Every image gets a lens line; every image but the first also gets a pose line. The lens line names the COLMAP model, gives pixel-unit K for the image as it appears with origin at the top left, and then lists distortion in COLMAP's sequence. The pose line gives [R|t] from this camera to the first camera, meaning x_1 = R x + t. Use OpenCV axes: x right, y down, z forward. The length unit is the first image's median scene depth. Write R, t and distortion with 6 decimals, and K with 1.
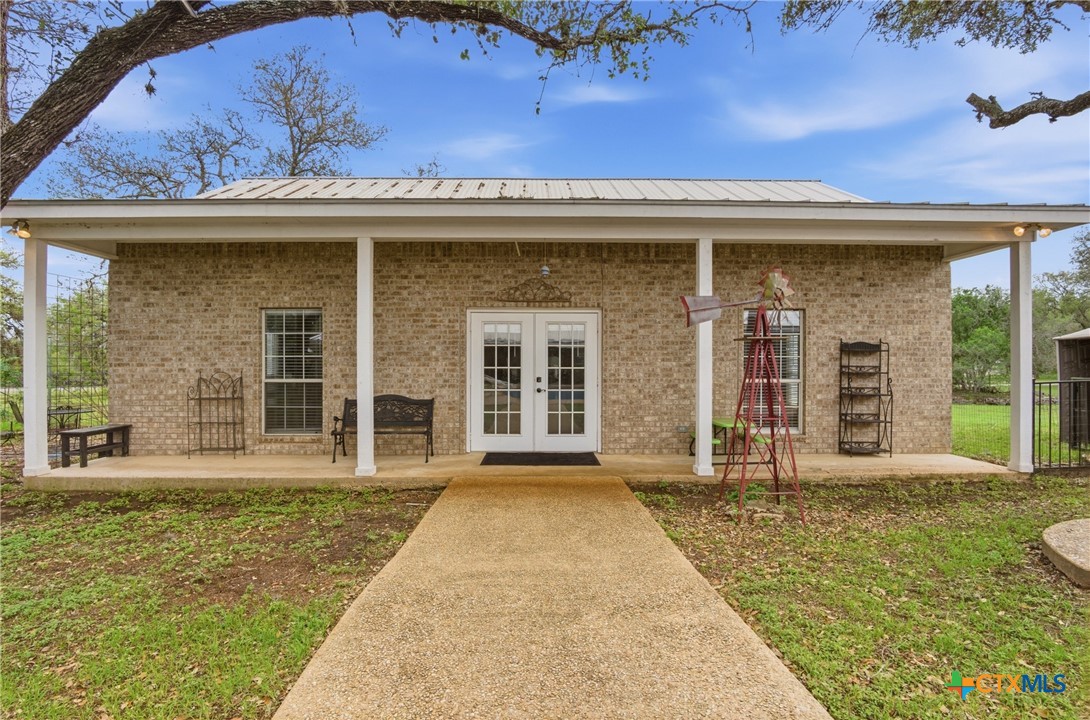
lens RADIAL K [[571.9, 0, 542.1], [0, 571.9, 357.5], [0, 0, 1]] dist [-0.017112, 0.000967]
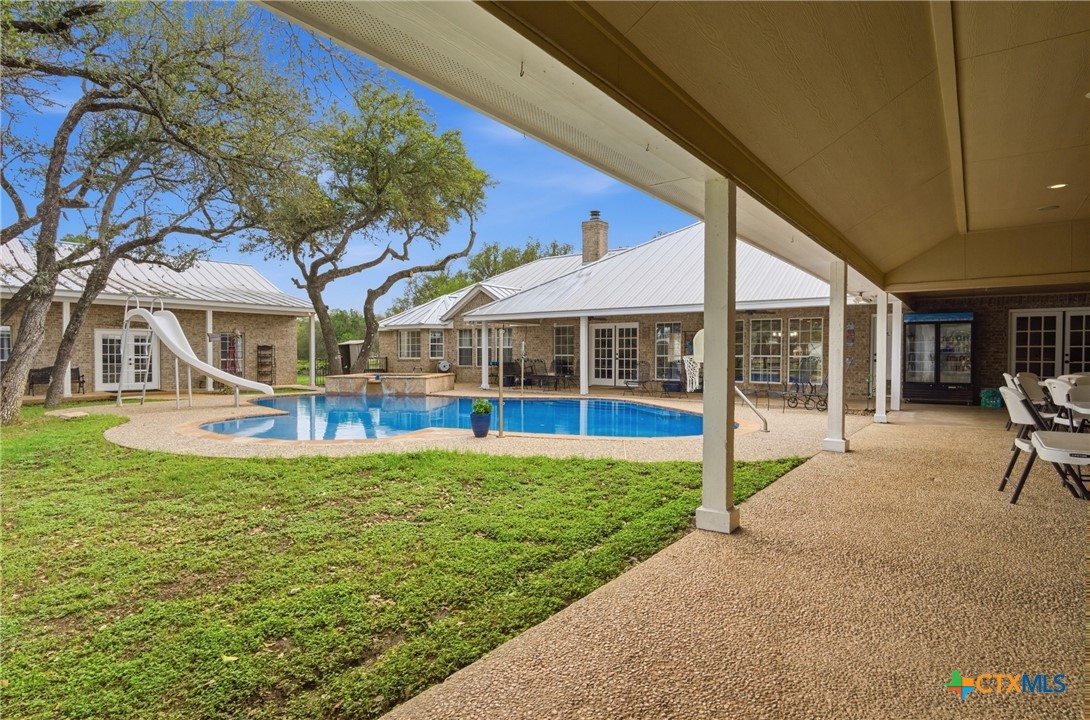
lens RADIAL K [[571.9, 0, 542.1], [0, 571.9, 357.5], [0, 0, 1]] dist [-0.017112, 0.000967]
pose [[0.606820, -0.002707, 0.794835, -0.835319], [-0.009116, 0.999905, 0.010365, -0.009194], [-0.794787, -0.013535, 0.606737, -1.775129]]
